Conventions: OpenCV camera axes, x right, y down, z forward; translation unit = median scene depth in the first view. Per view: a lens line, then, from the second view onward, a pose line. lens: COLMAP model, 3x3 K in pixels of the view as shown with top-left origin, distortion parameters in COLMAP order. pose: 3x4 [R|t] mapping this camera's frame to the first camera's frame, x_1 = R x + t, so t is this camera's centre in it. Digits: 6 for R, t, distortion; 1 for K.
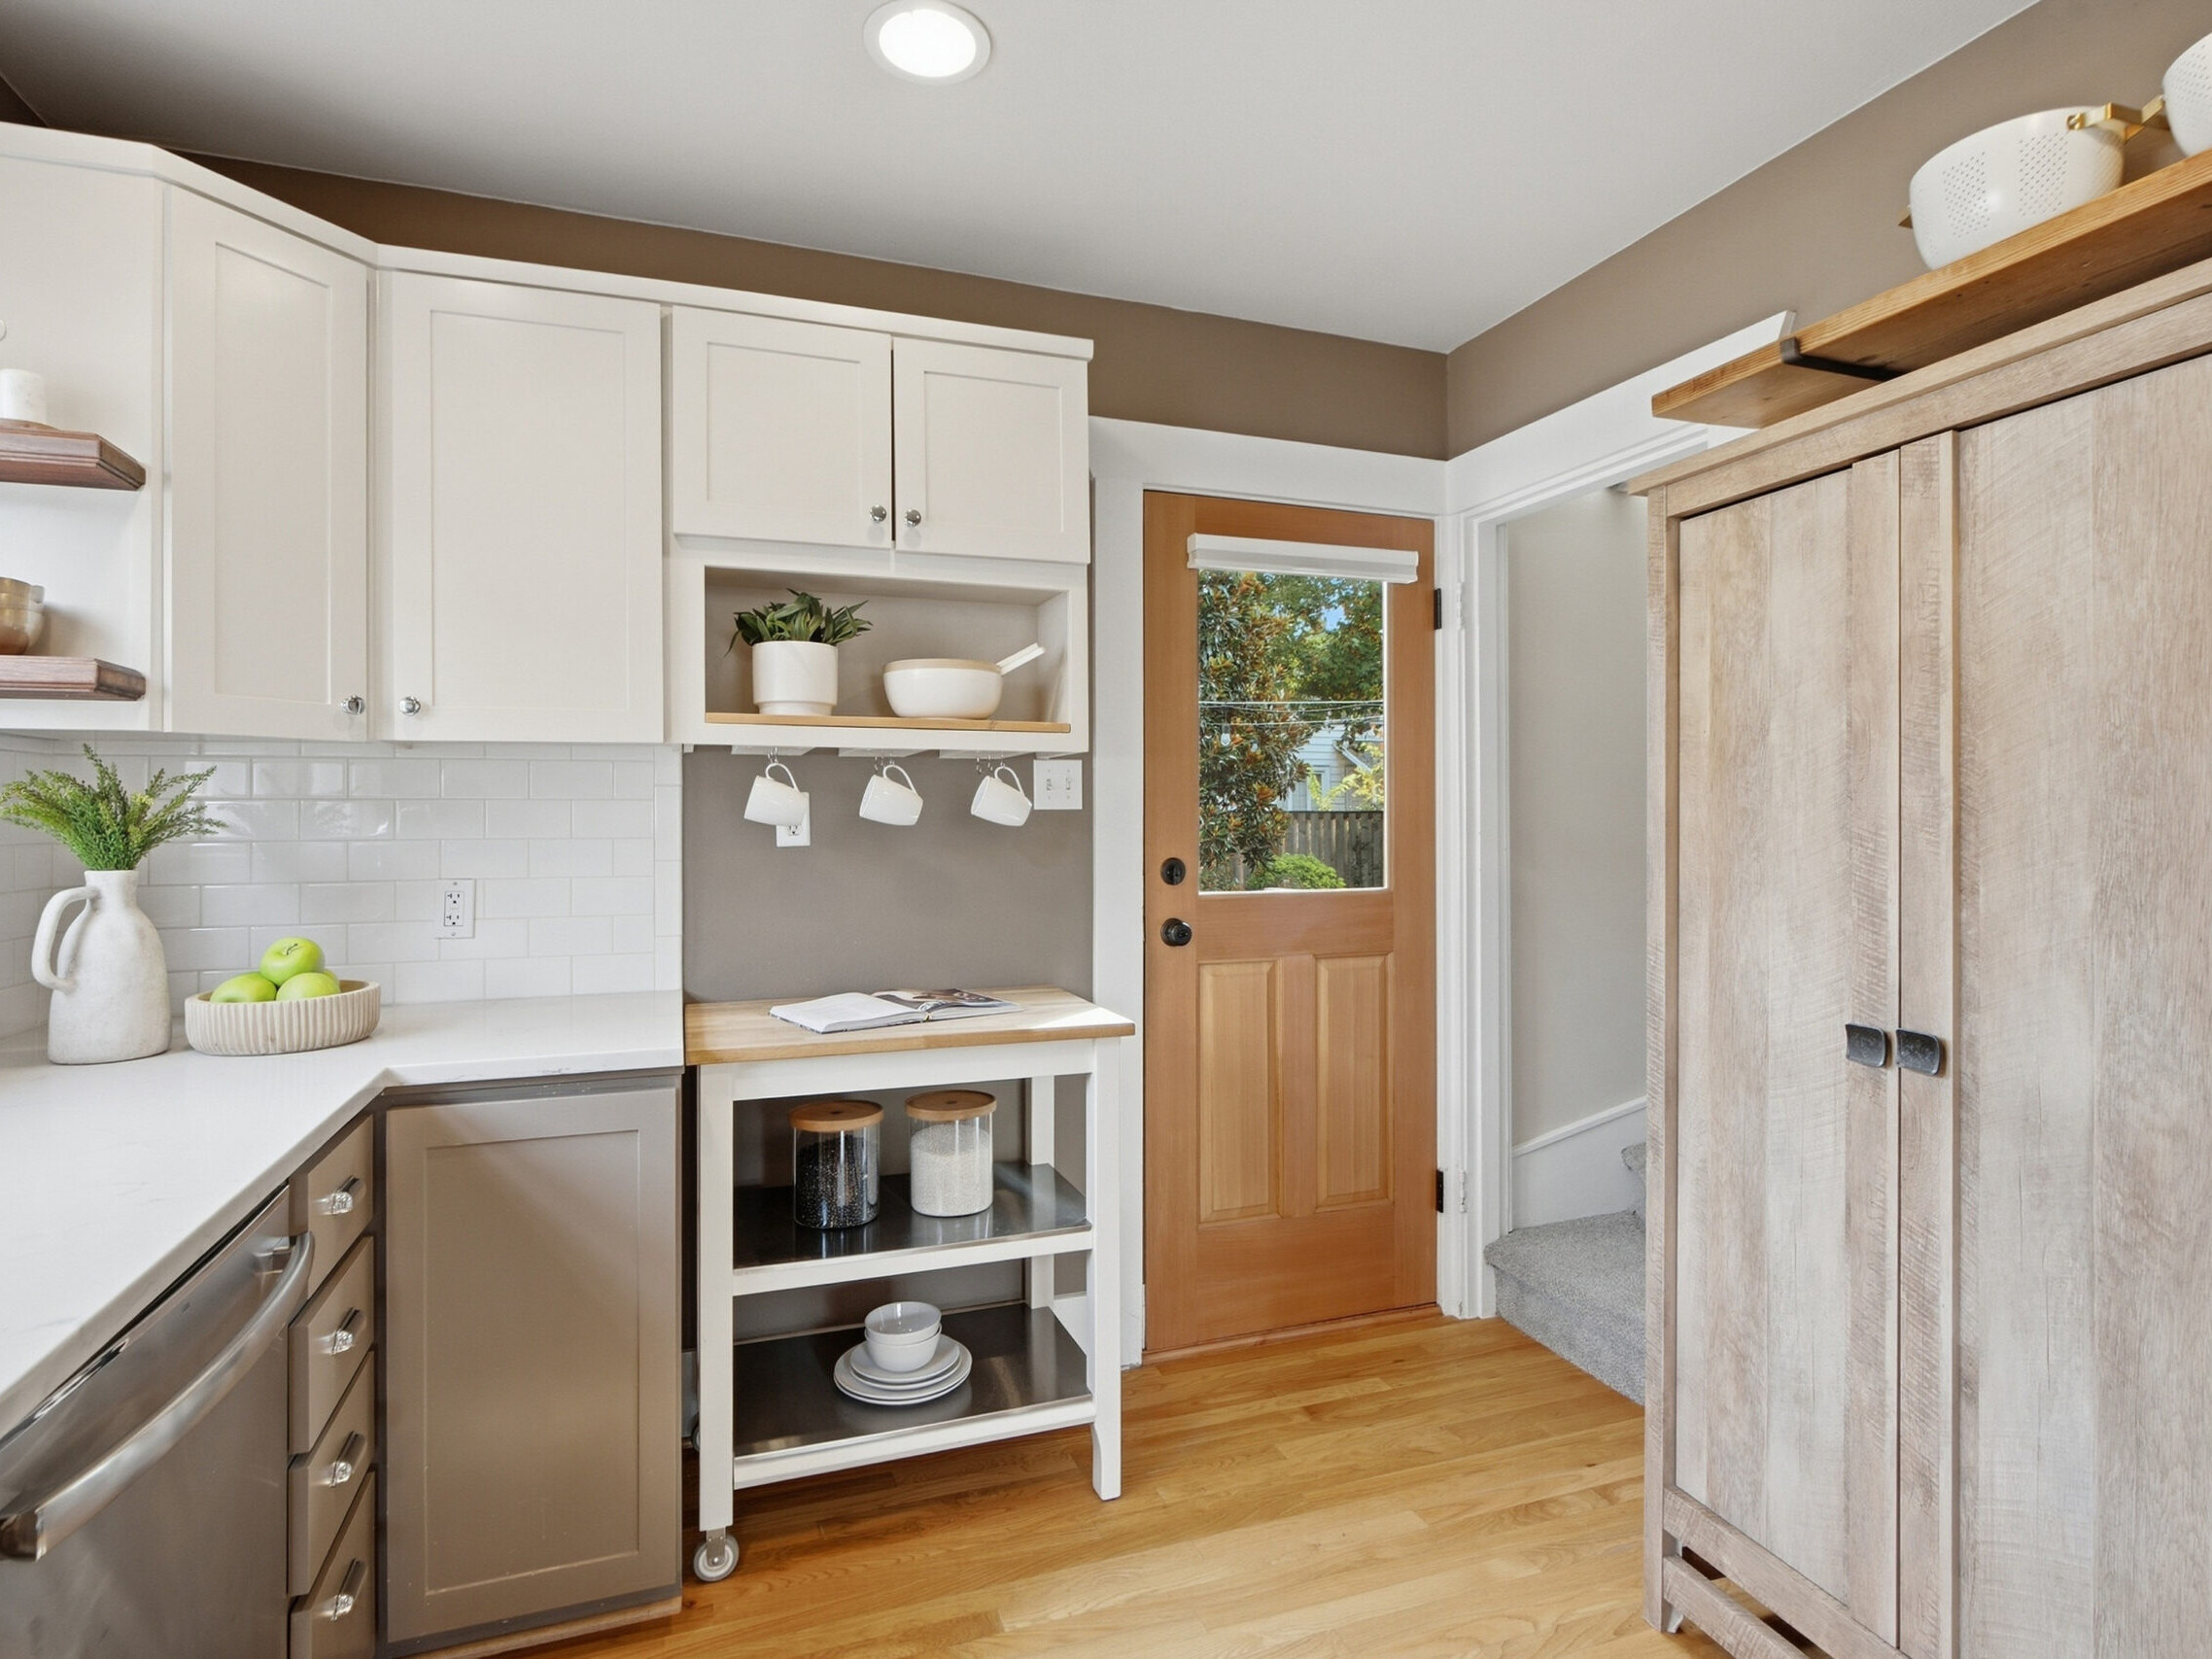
lens RADIAL K [[1160.2, 0, 1096.7], [0, 1160.2, 809.6], [0, 0, 1]] dist [-0.008817, 0.000980]
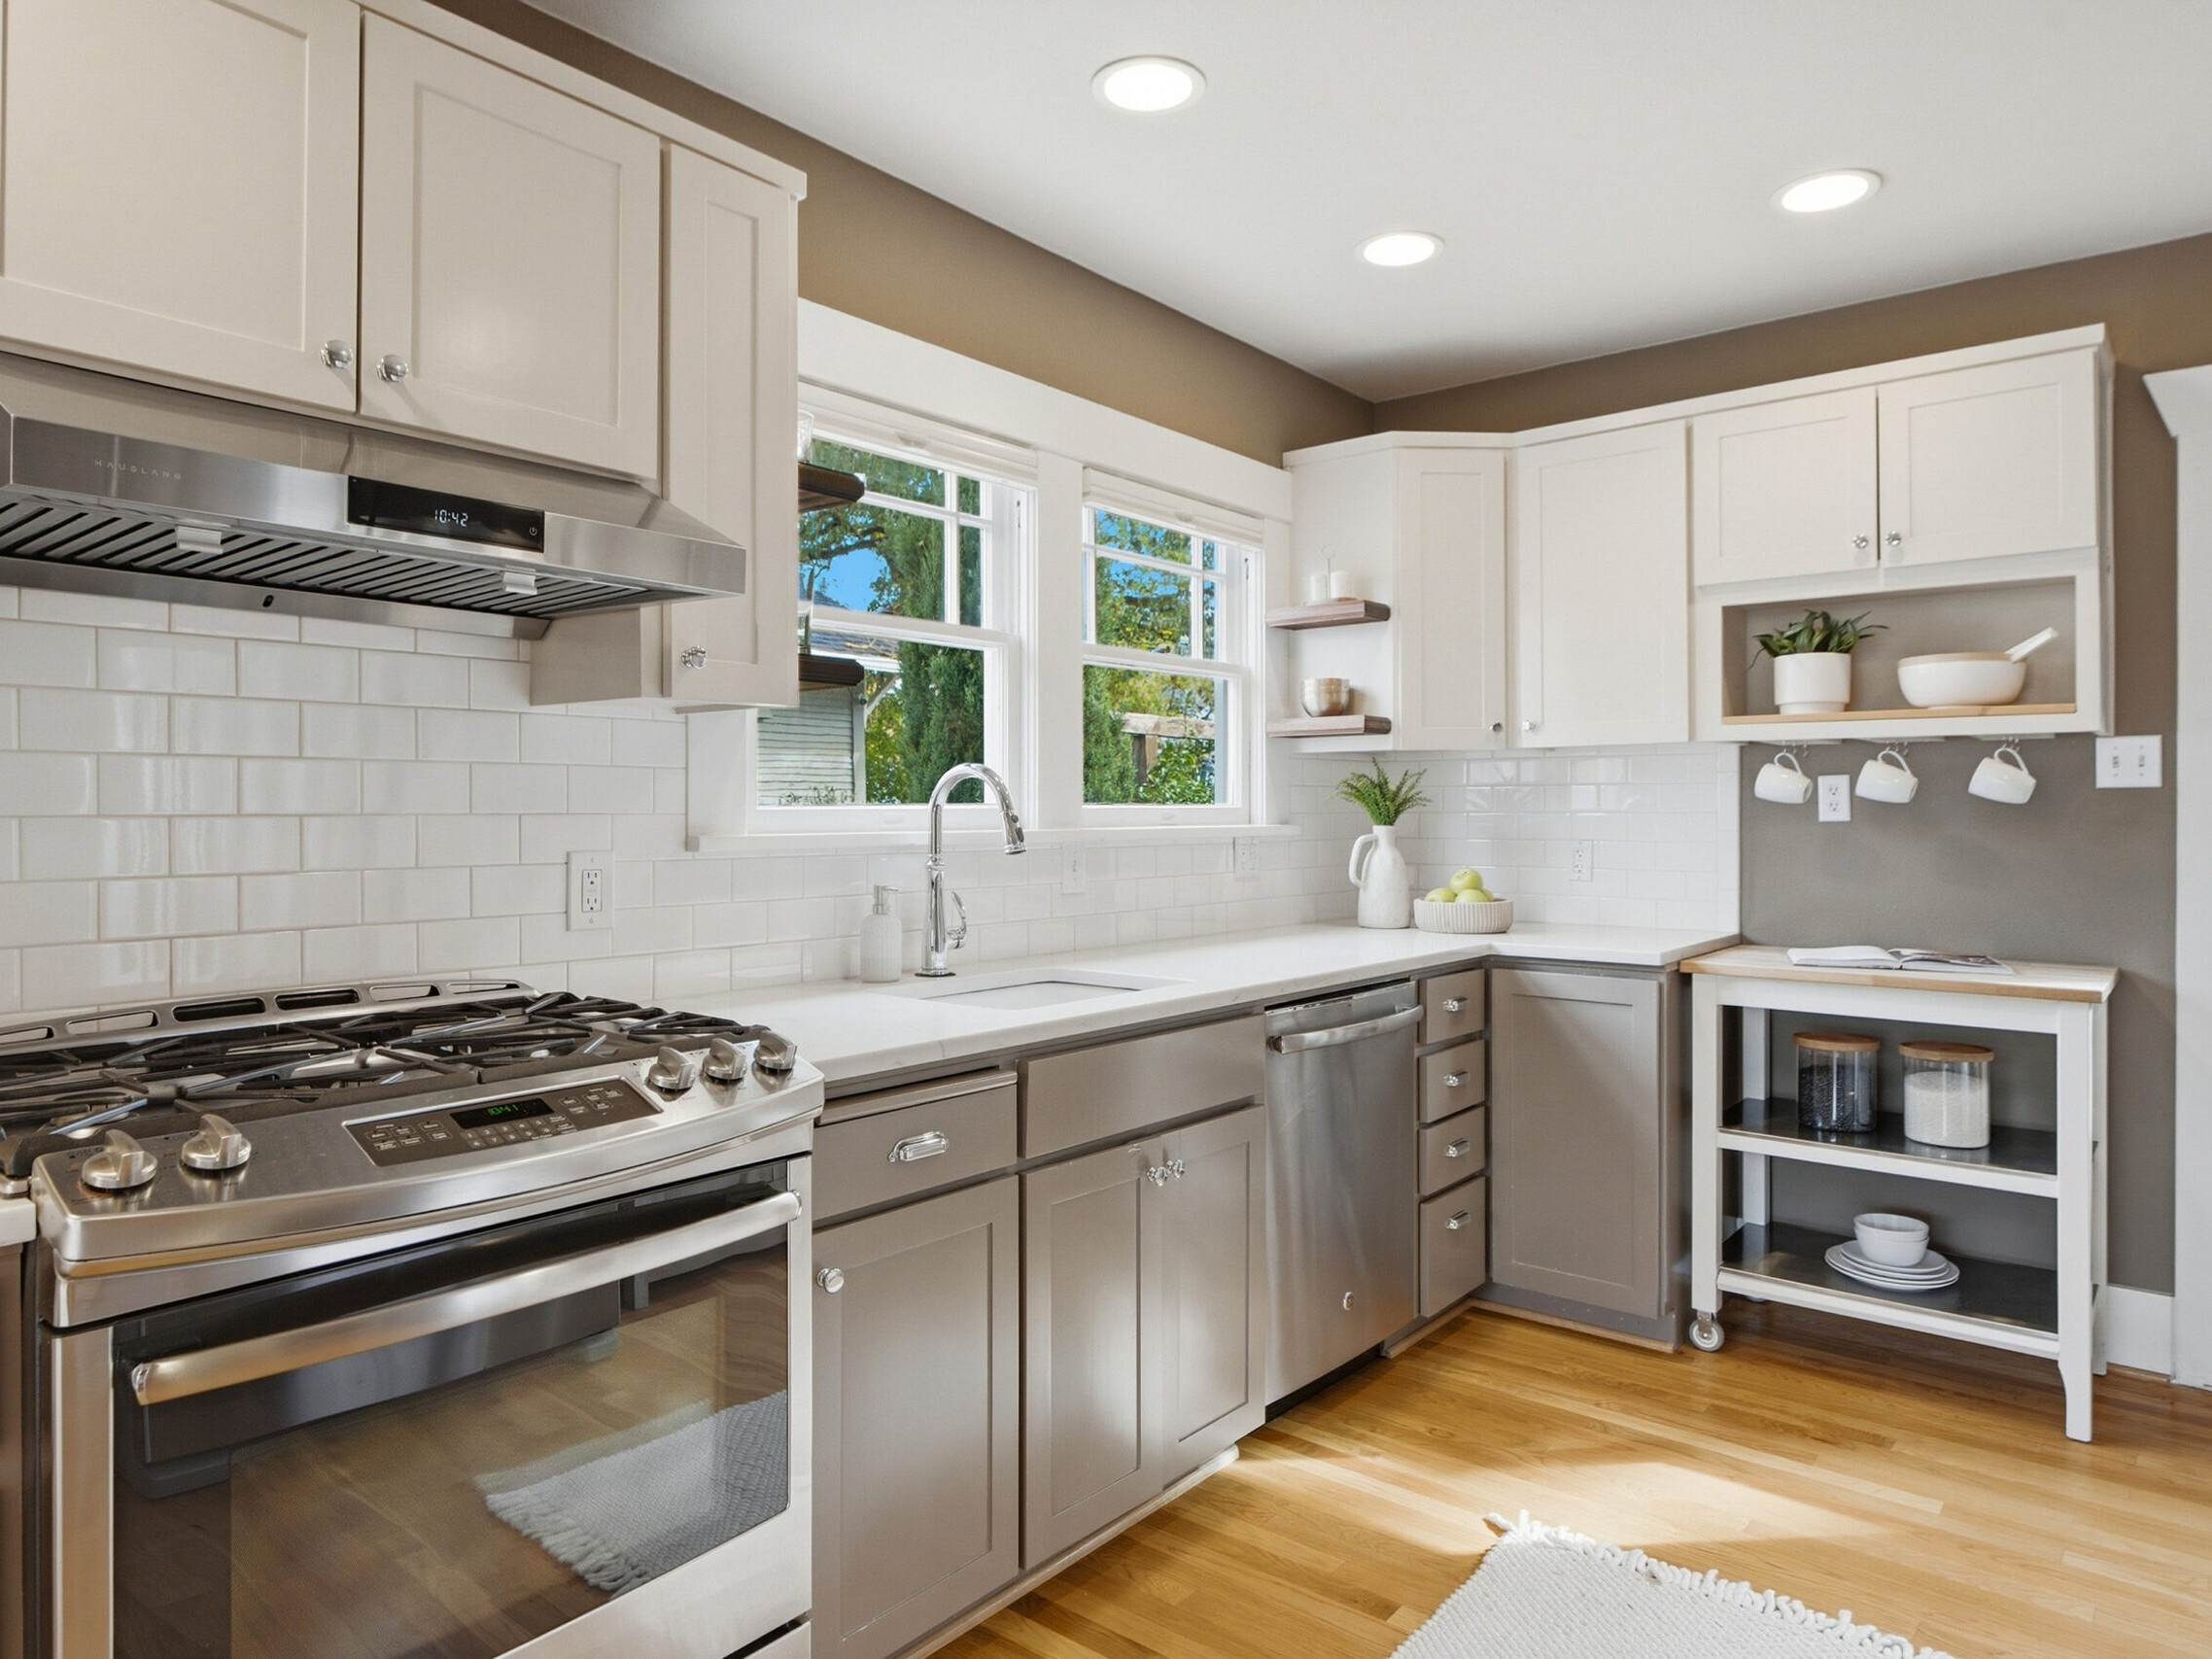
lens RADIAL K [[1395.7, 0, 1097.3], [0, 1395.7, 803.5], [0, 0, 1]] dist [0.002359, 0.001308]
pose [[0.509166, -0.002107, -0.860666, 0.653396], [0.003880, 0.999992, -0.000153, 0.012503], [0.860660, -0.003262, 0.509170, -0.415361]]
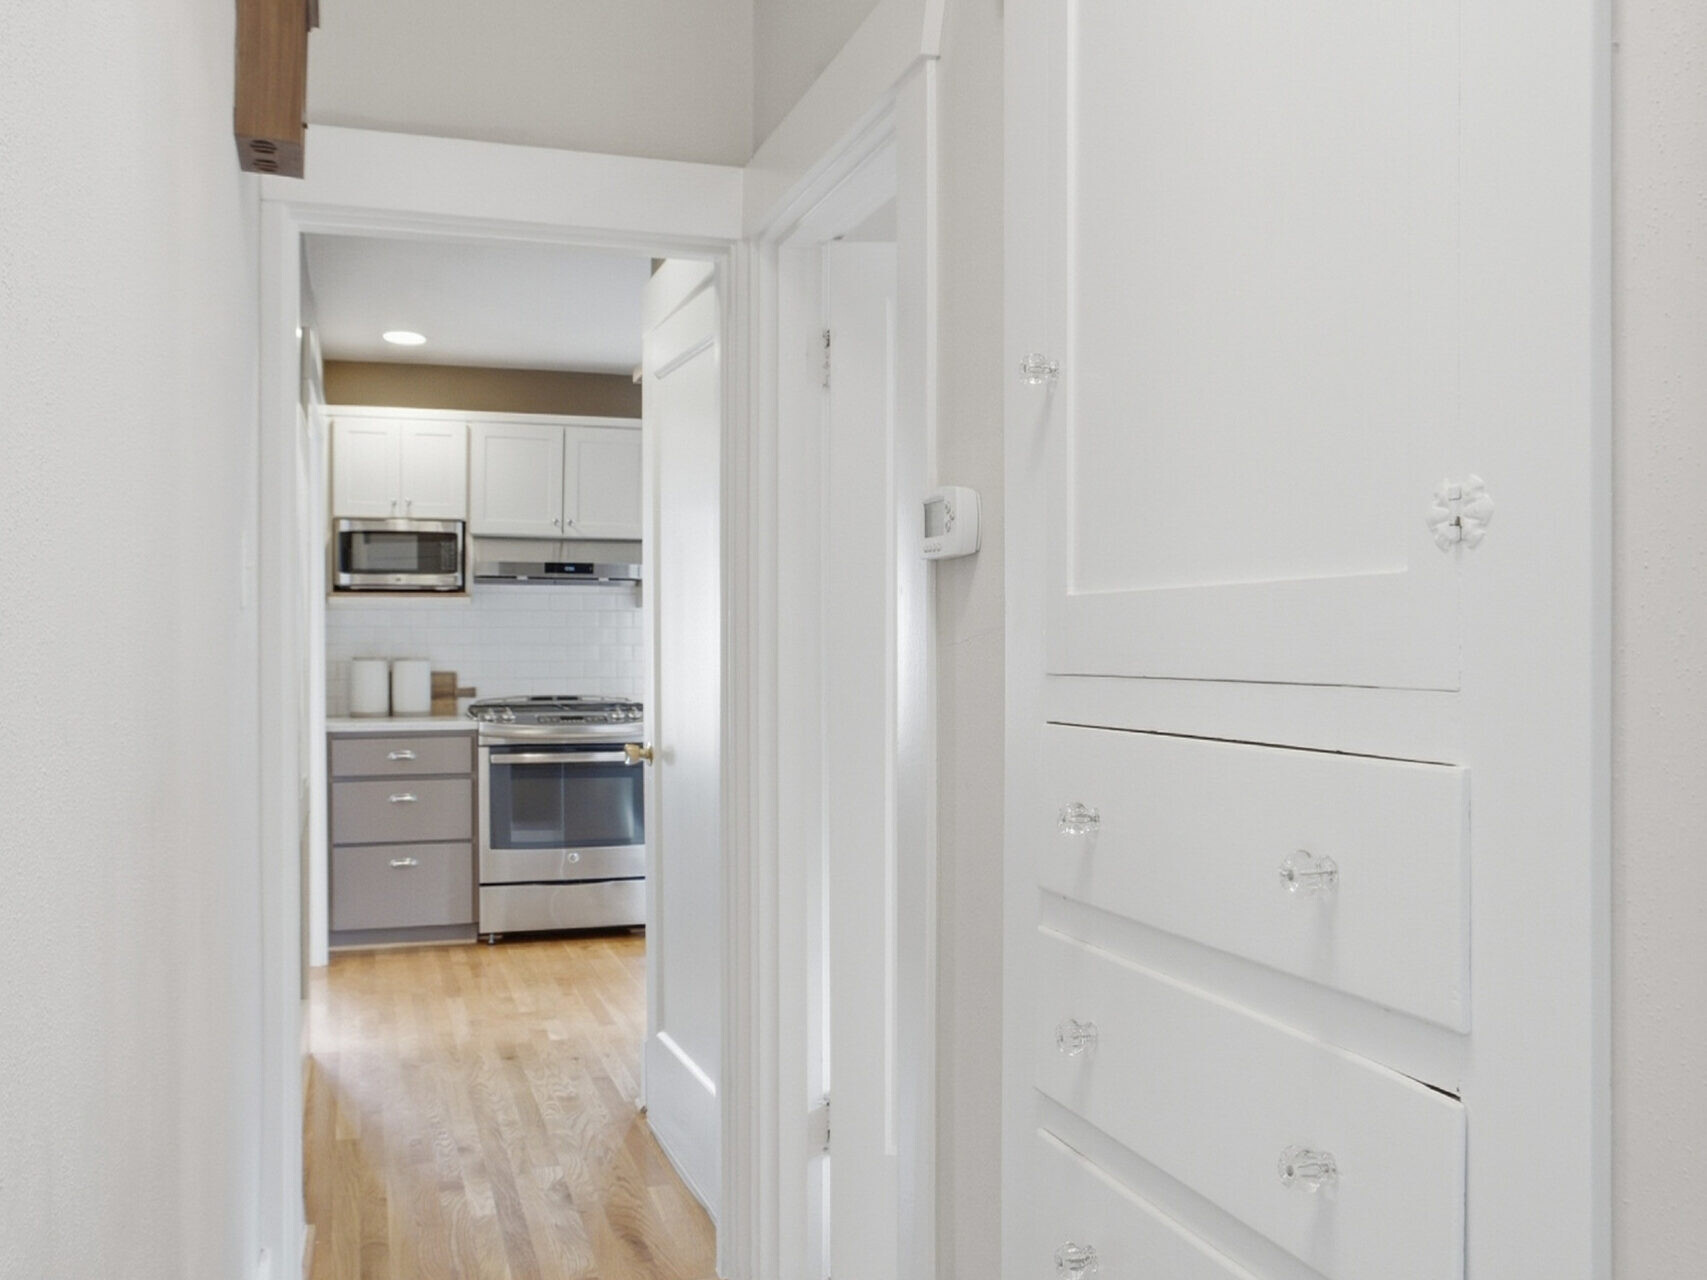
lens RADIAL K [[1501.8, 0, 853.5], [0, 1501.8, 640.0], [0, 0, 1]] dist [0.001225, 0.002161]
pose [[-0.020225, 0.000301, -0.999795, 2.846370], [0.002721, 0.999996, 0.000246, 0.009157], [0.999792, -0.002716, -0.020226, 0.285724]]
